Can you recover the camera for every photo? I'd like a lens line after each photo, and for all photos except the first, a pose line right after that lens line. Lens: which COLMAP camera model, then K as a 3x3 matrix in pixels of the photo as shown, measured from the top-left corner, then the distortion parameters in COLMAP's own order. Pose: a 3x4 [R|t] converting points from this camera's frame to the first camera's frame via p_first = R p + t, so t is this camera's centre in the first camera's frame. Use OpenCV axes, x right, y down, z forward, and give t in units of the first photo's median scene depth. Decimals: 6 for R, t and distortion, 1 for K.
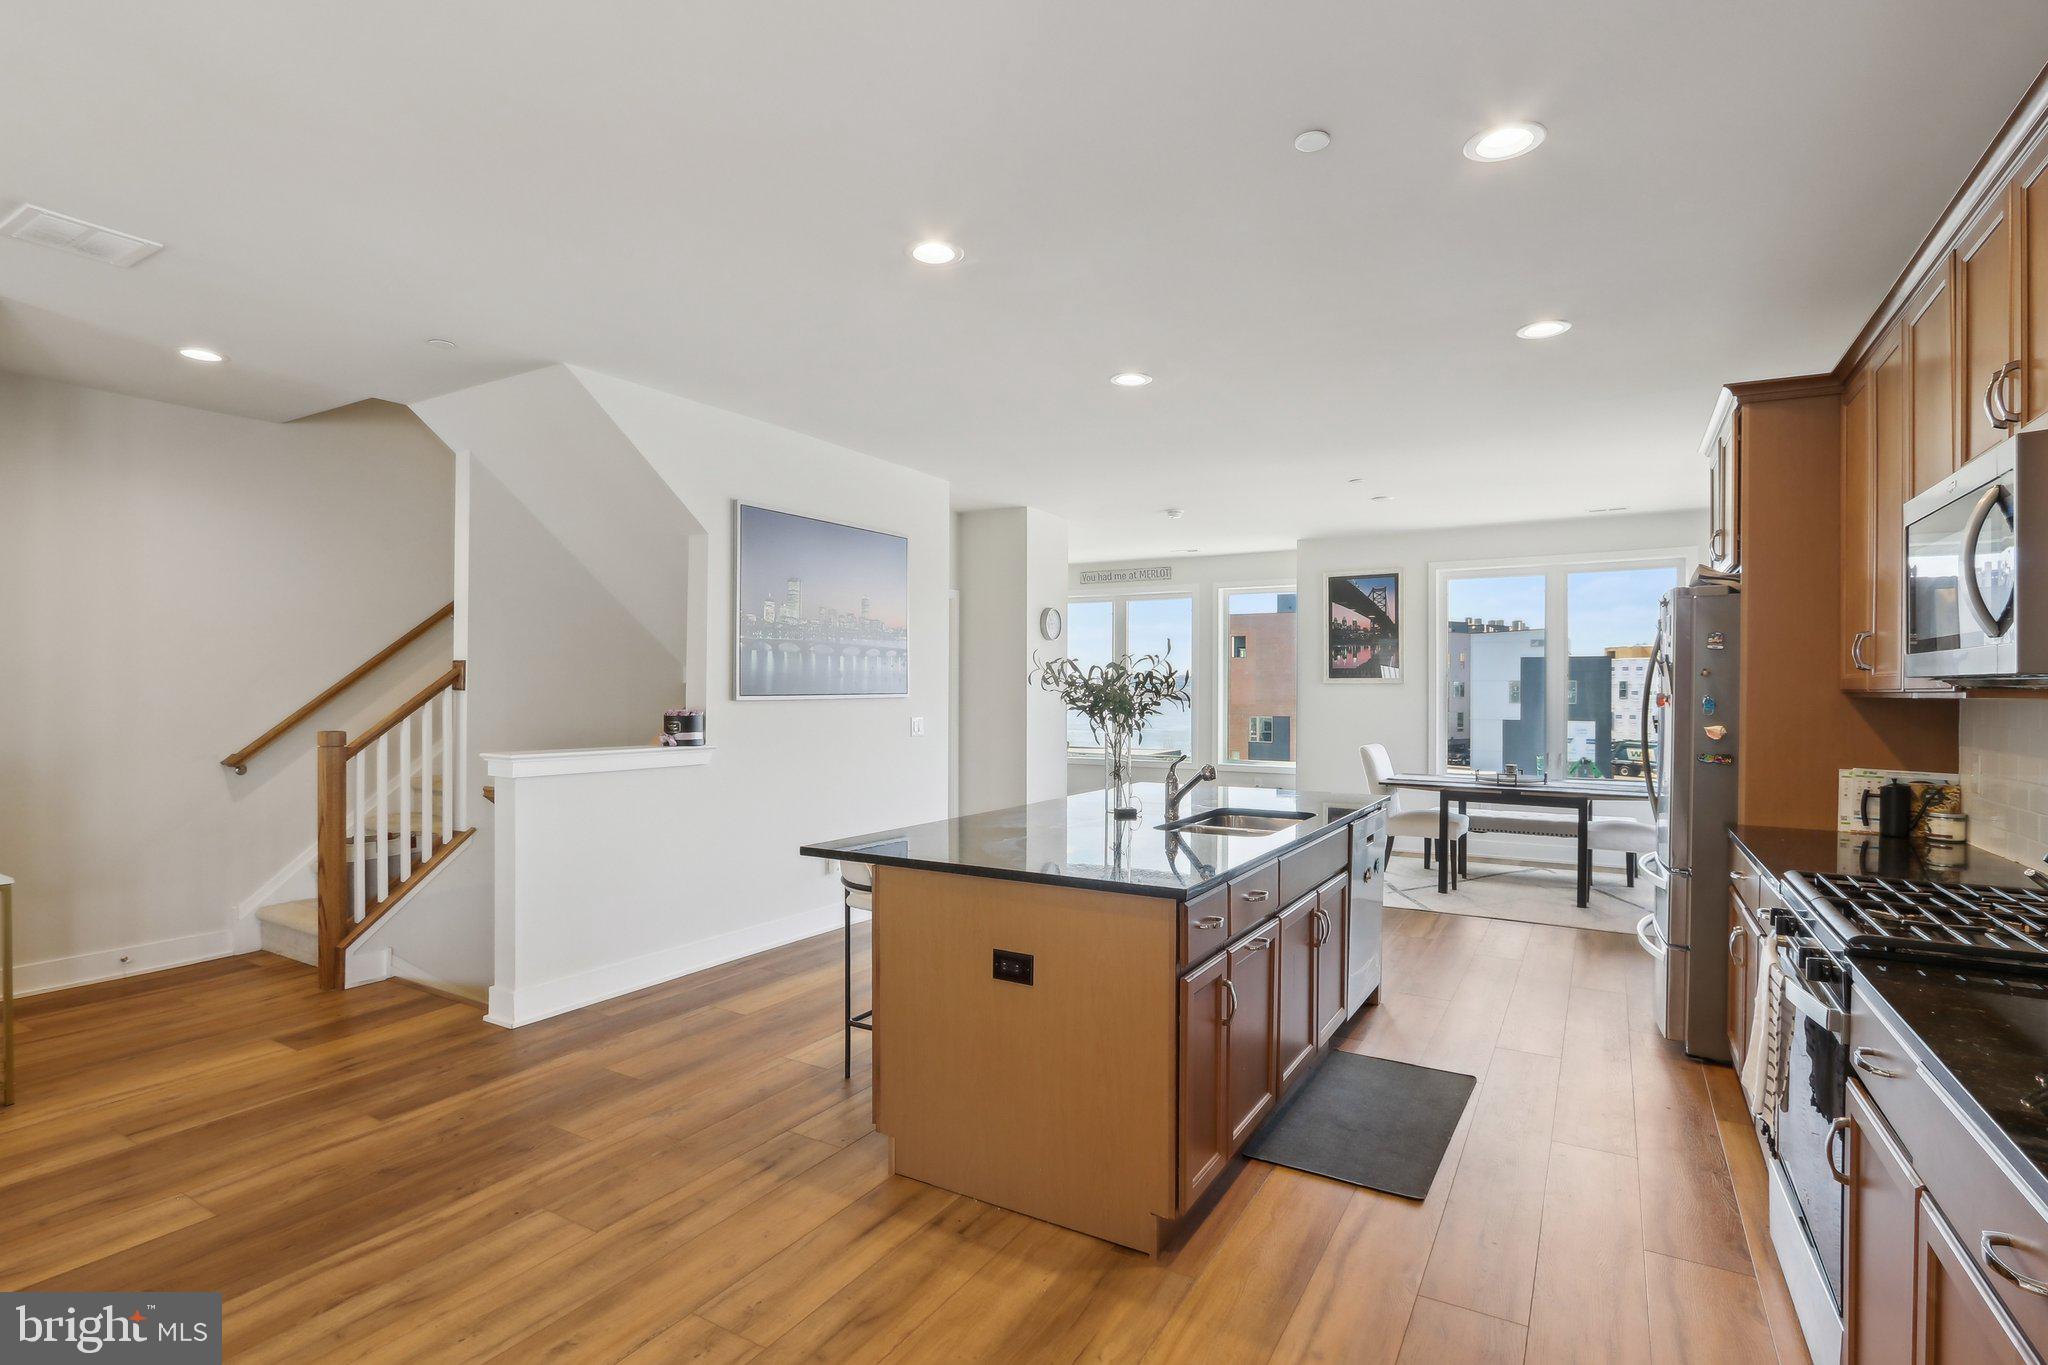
lens RADIAL K [[979.3, 0, 1027.4], [0, 979.3, 693.4], [0, 0, 1]] dist [-0.018829, 0.001387]
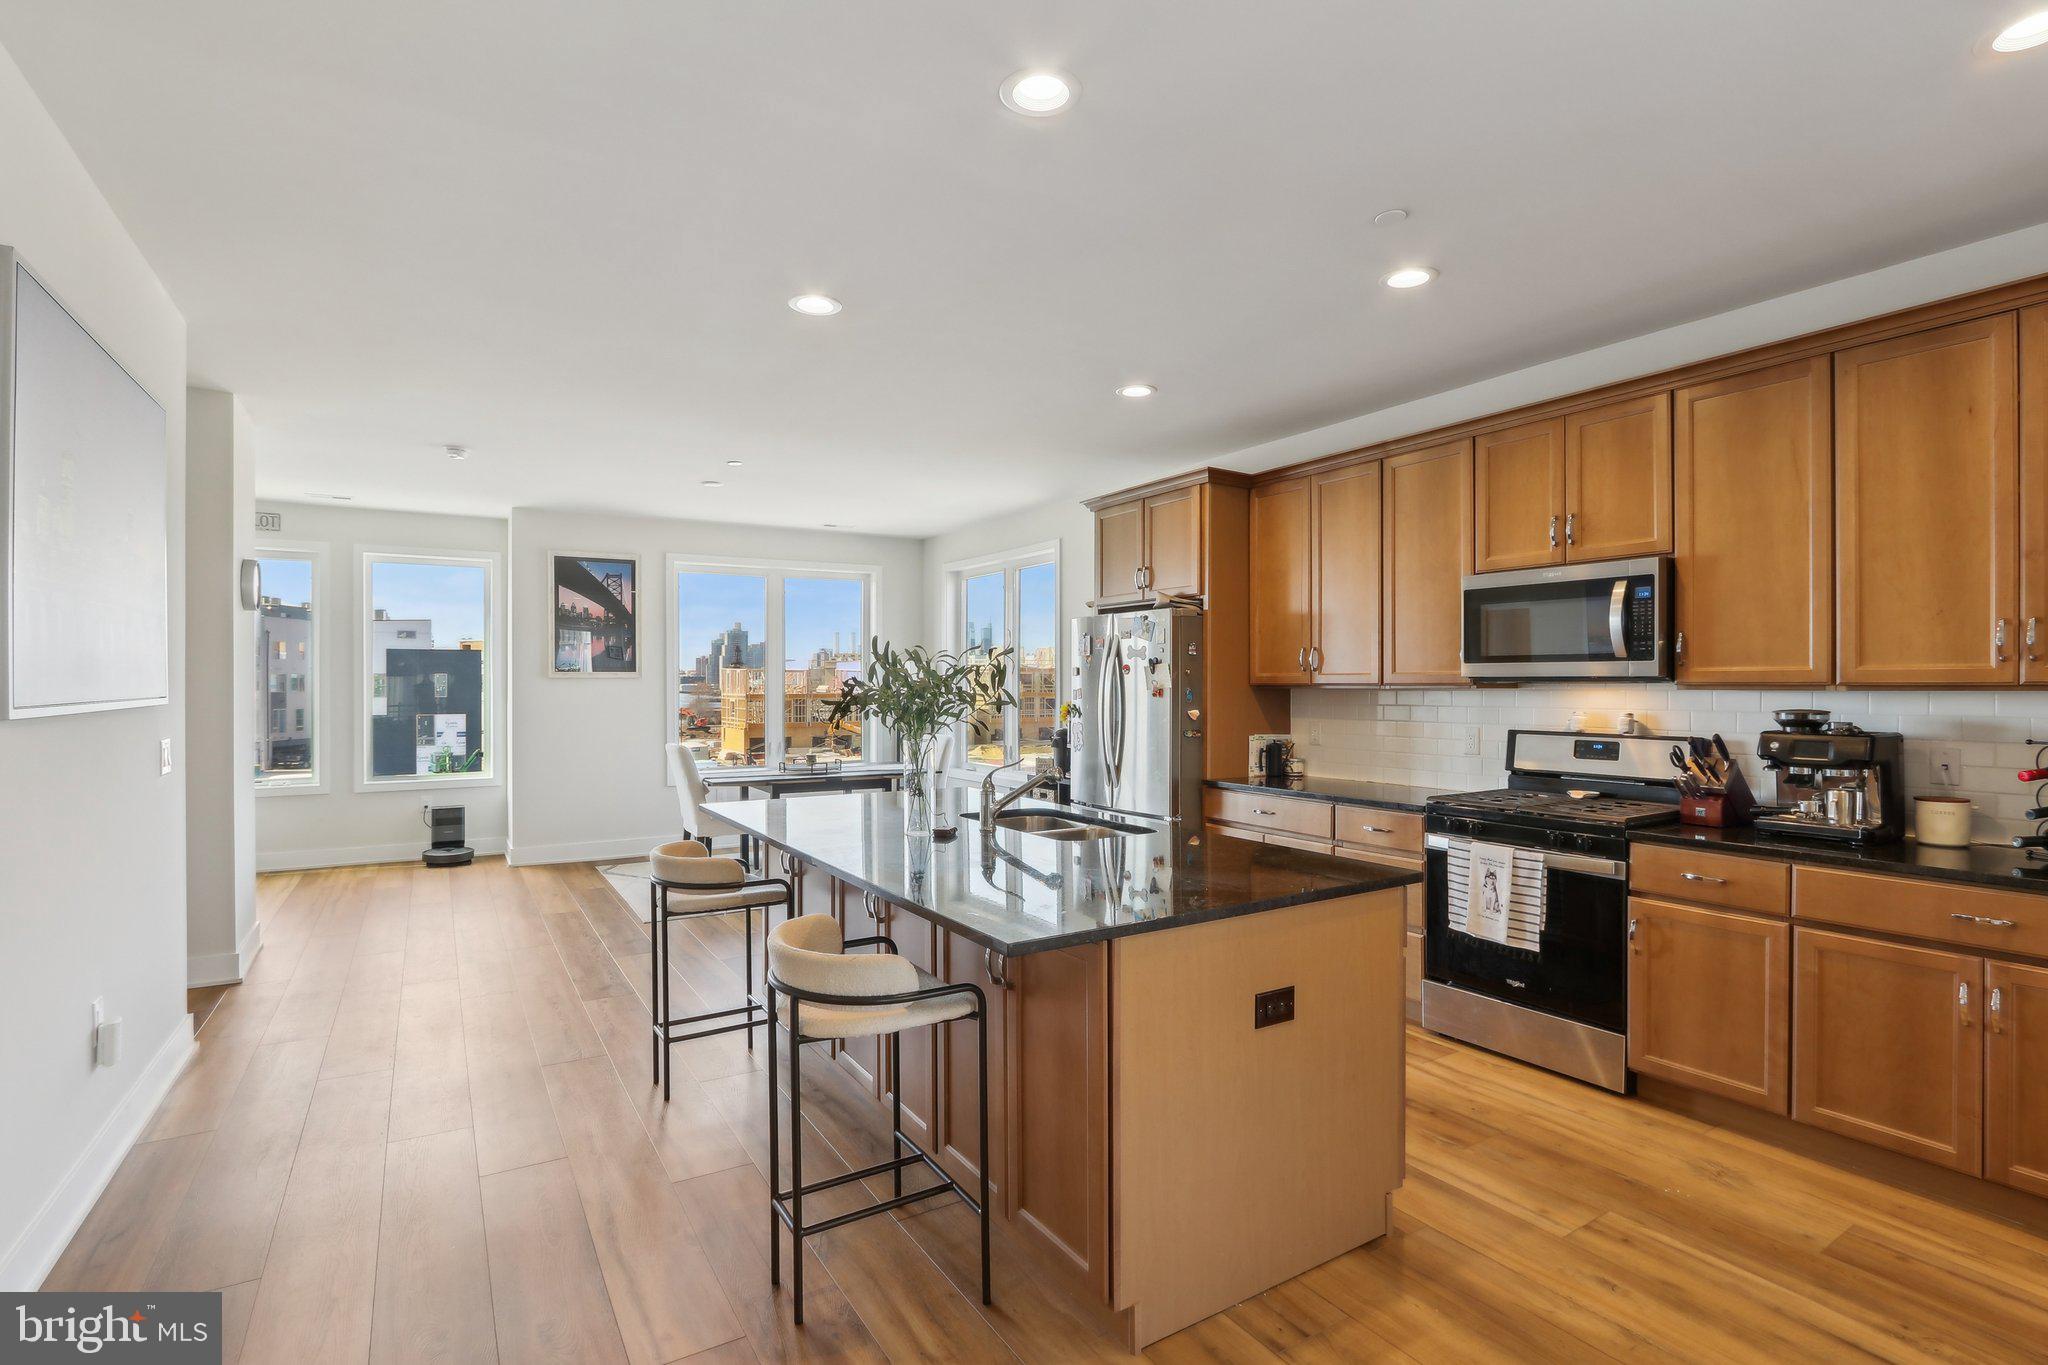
lens RADIAL K [[963.3, 0, 1023.4], [0, 963.3, 687.6], [0, 0, 1]] dist [-0.018986, 0.001660]
pose [[0.462849, -0.008391, 0.886397, -0.458471], [0.007192, 0.999958, 0.005711, -0.005904], [-0.886408, 0.003732, 0.462890, 0.420626]]
